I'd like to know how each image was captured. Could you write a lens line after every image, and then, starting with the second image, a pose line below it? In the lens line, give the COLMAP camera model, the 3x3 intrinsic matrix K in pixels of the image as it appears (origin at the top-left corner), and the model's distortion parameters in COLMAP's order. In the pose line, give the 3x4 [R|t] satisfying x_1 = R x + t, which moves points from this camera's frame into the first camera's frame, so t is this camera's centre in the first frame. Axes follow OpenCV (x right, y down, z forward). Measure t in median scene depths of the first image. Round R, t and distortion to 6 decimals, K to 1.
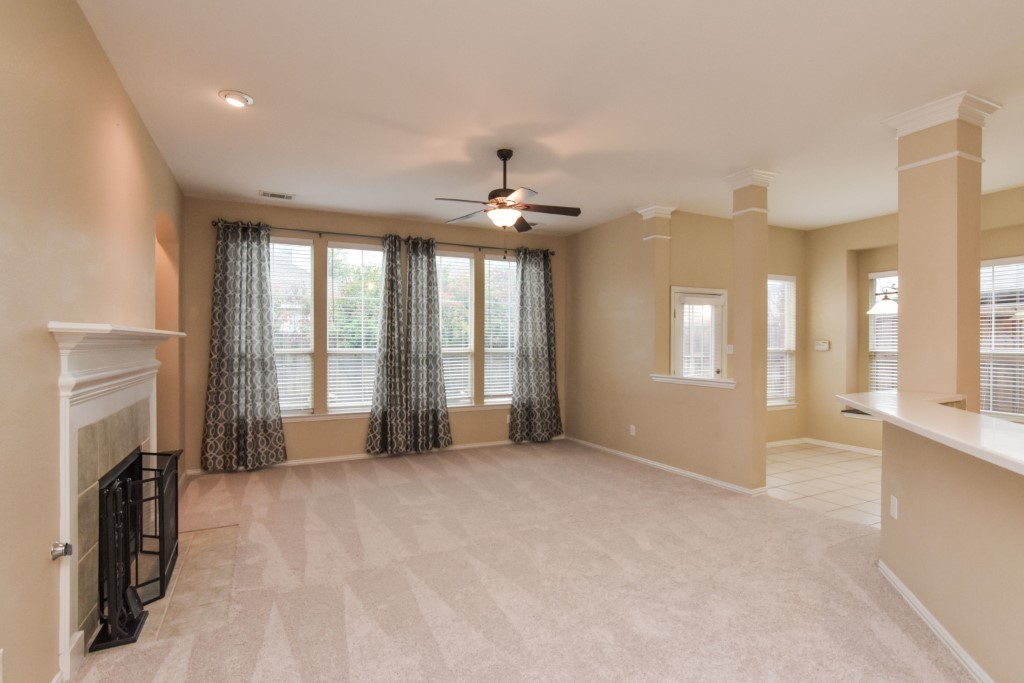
lens RADIAL K [[501.7, 0, 512.1], [0, 501.7, 343.5], [0, 0, 1]] dist [-0.008104, 0.002258]
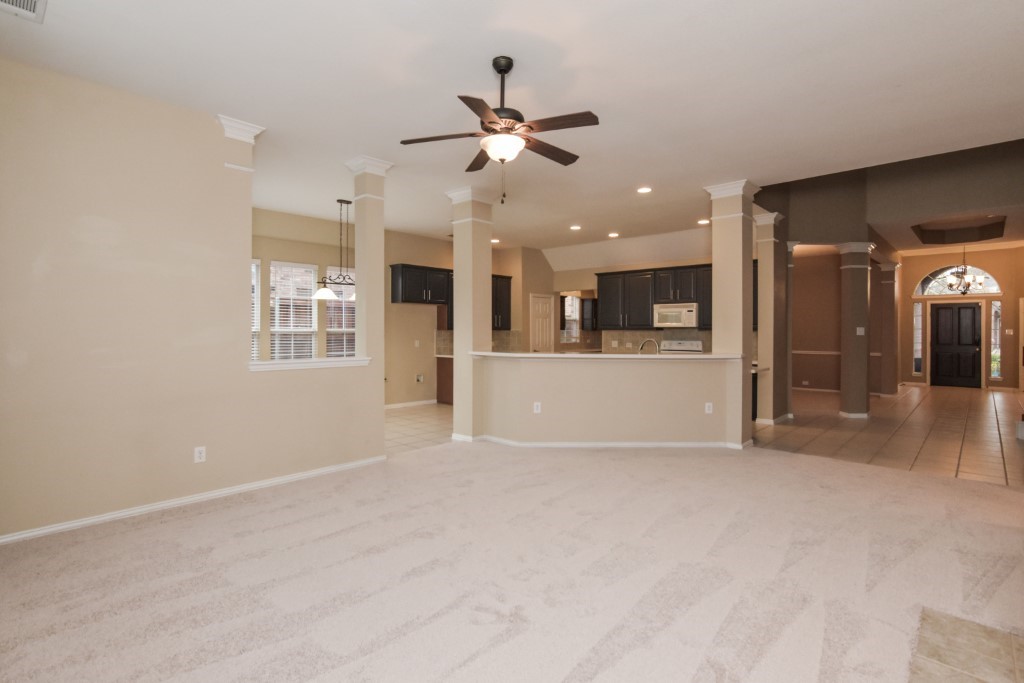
lens RADIAL K [[501.7, 0, 508.2], [0, 501.7, 333.3], [0, 0, 1]] dist [-0.008104, 0.002258]
pose [[-0.351252, -0.004866, 0.936268, -0.509808], [-0.003861, 0.999986, 0.003749, 0.016376], [-0.936273, -0.002298, -0.351266, 0.897084]]
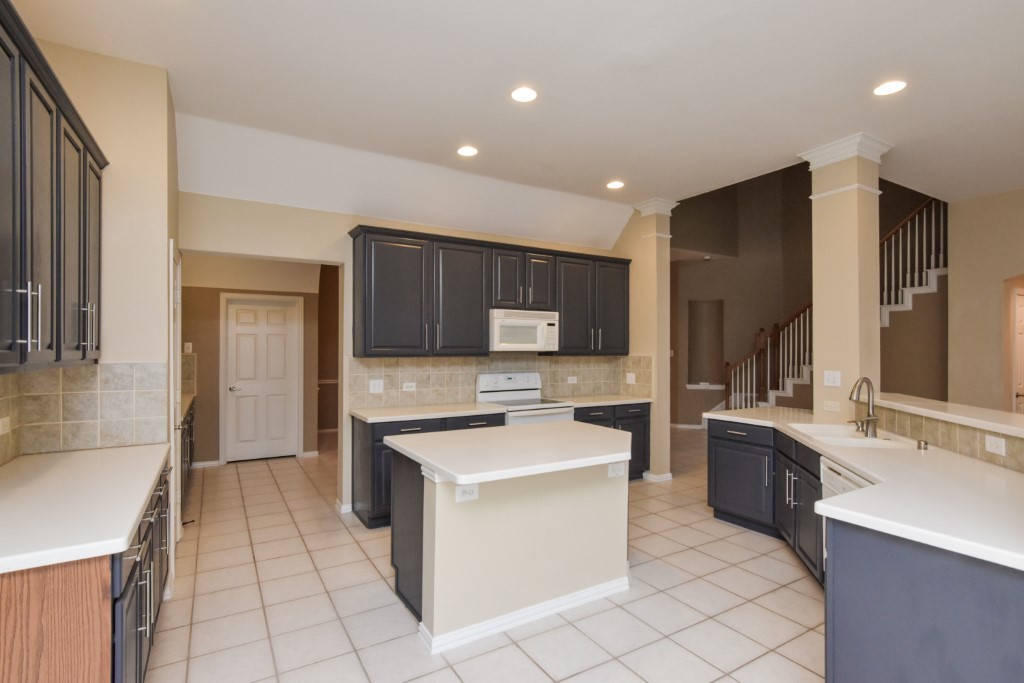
lens RADIAL K [[501.7, 0, 512.7], [0, 501.7, 348.3], [0, 0, 1]] dist [-0.008104, 0.002258]
pose [[-0.996688, -0.000372, -0.081324, 0.781583], [-0.000179, 0.999997, -0.002377, -0.000556], [0.081325, -0.002354, -0.996685, 0.764684]]
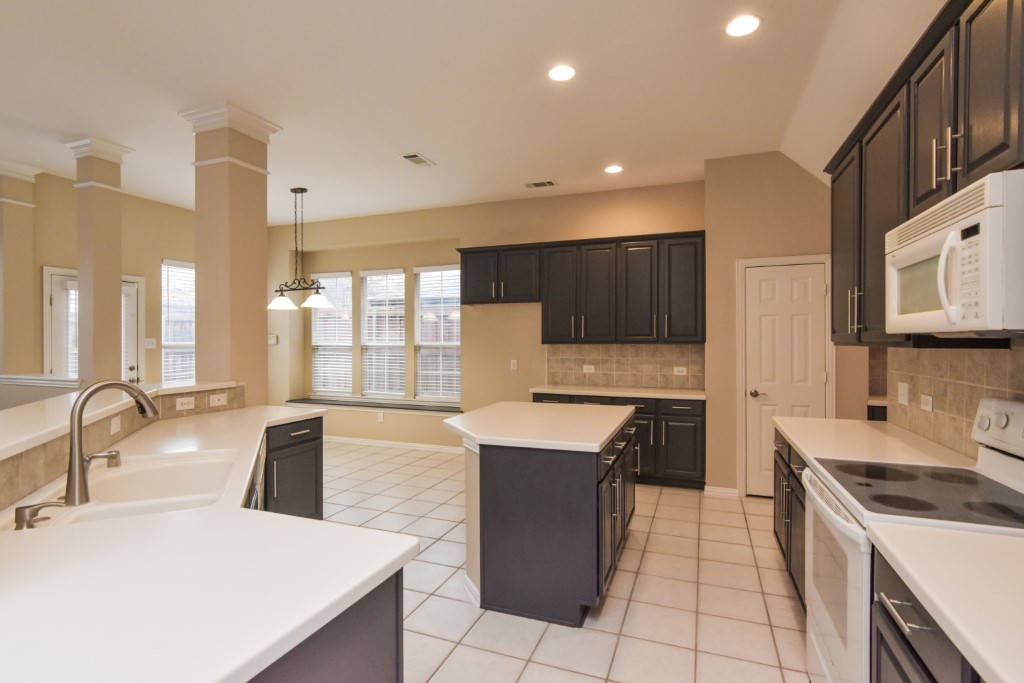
lens RADIAL K [[501.7, 0, 510.4], [0, 501.7, 343.7], [0, 0, 1]] dist [-0.008104, 0.002258]
pose [[0.735439, -0.004361, 0.677577, 0.334292], [-0.000371, 0.999977, 0.006838, 0.006289], [-0.677591, -0.005280, 0.735420, -0.118408]]
